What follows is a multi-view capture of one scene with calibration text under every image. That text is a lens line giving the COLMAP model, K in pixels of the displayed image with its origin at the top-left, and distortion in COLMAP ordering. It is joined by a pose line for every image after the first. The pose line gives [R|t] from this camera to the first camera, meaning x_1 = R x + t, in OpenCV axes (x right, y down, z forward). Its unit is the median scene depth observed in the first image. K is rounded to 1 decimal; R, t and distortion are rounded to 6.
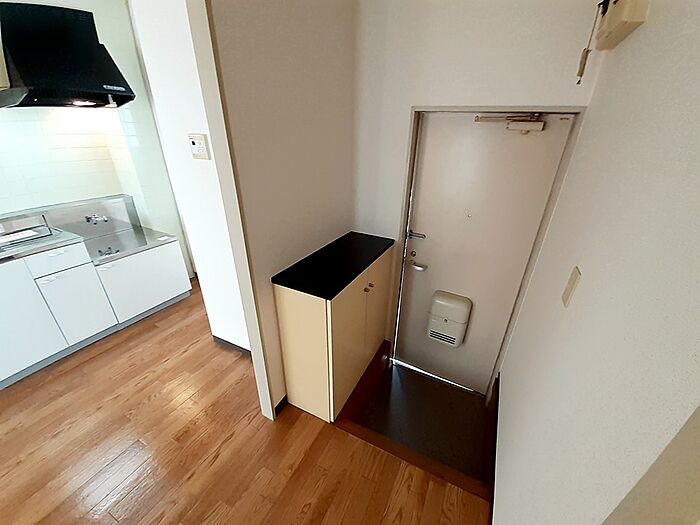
lens RADIAL K [[281.2, 0, 352.8], [0, 281.2, 267.3], [0, 0, 1]] dist [-0.003415, -0.000587]
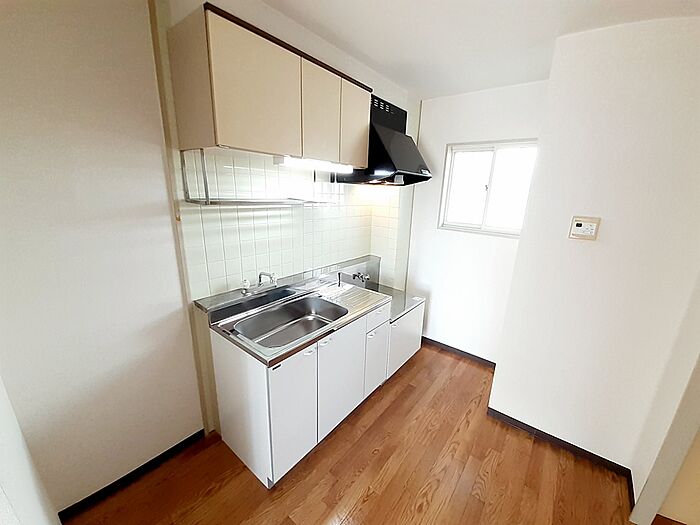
lens RADIAL K [[281.2, 0, 353.2], [0, 281.2, 267.3], [0, 0, 1]] dist [-0.003415, -0.000587]
pose [[0.979157, 0.062195, -0.193350, -0.806131], [-0.096447, 0.980164, -0.173136, -0.015269], [0.178747, 0.188175, 0.965733, -0.096100]]
